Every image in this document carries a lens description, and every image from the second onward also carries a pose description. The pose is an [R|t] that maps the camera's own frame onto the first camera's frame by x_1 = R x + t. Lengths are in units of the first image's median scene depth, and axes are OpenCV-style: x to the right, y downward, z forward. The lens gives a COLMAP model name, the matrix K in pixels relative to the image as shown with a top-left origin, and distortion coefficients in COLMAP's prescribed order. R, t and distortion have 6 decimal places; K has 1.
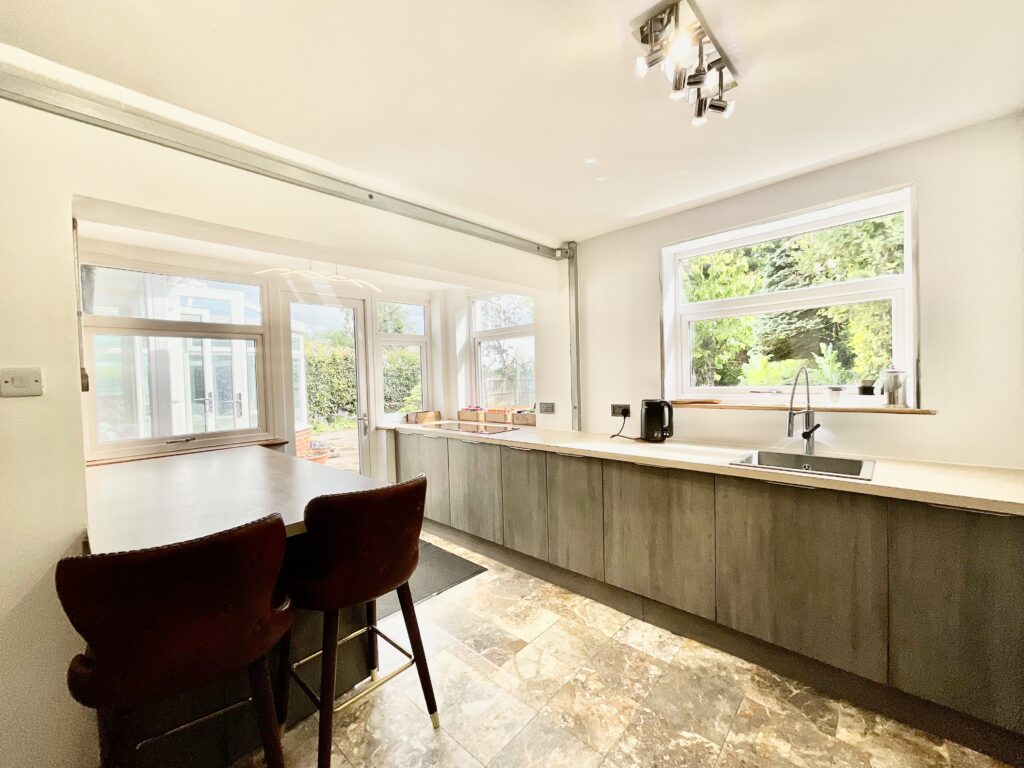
lens RADIAL K [[392.9, 0, 507.7], [0, 392.9, 386.9], [0, 0, 1]] dist [-0.000576, -0.000016]
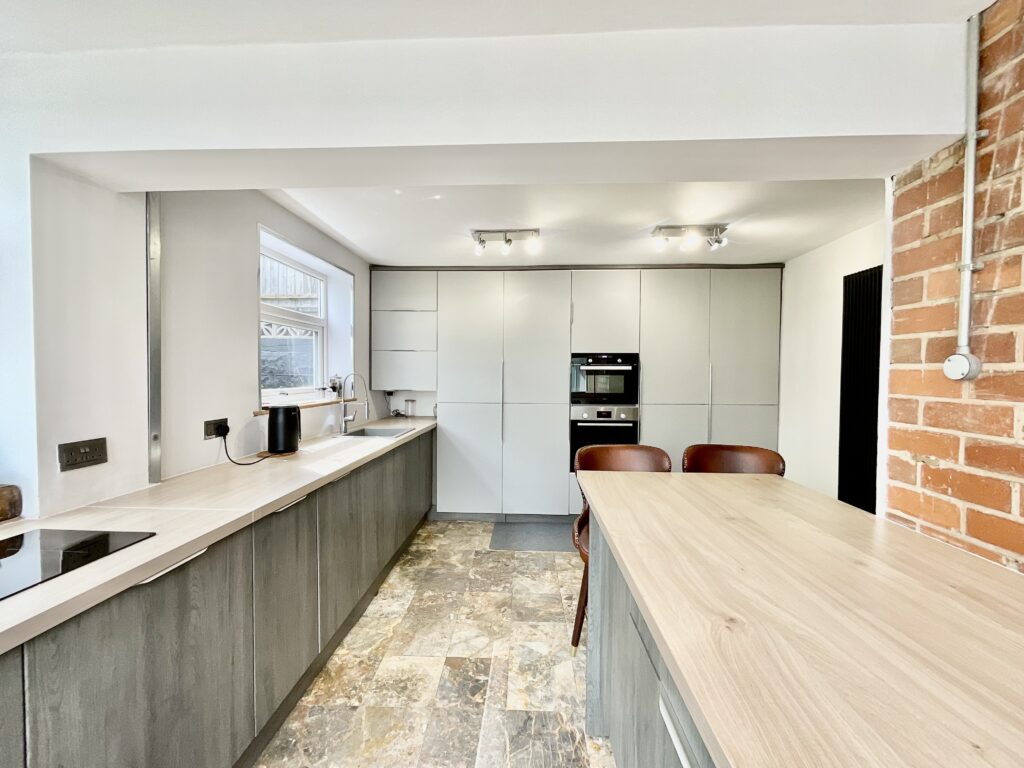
lens RADIAL K [[416.2, 0, 509.2], [0, 416.2, 379.7], [0, 0, 1]] dist [0.000555, 0.000003]
pose [[-0.637020, 0.015905, 0.770683, -0.937072], [0.034311, 0.999381, 0.007736, -0.016622], [-0.770083, 0.031371, -0.637172, 1.707016]]
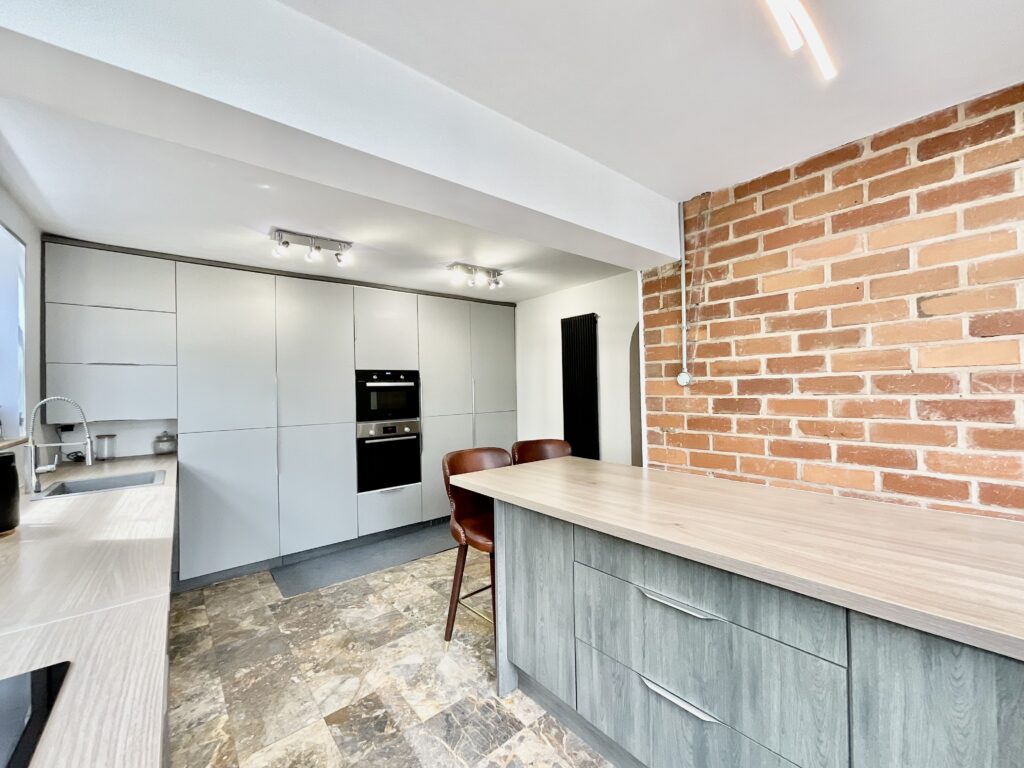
lens RADIAL K [[416.2, 0, 509.2], [0, 416.2, 379.7], [0, 0, 1]] dist [0.000555, 0.000003]
pose [[-0.988267, 0.055823, 0.142170, -0.561739], [0.056822, 0.998380, 0.002973, -0.037550], [-0.141774, 0.011016, -0.989838, 2.048378]]
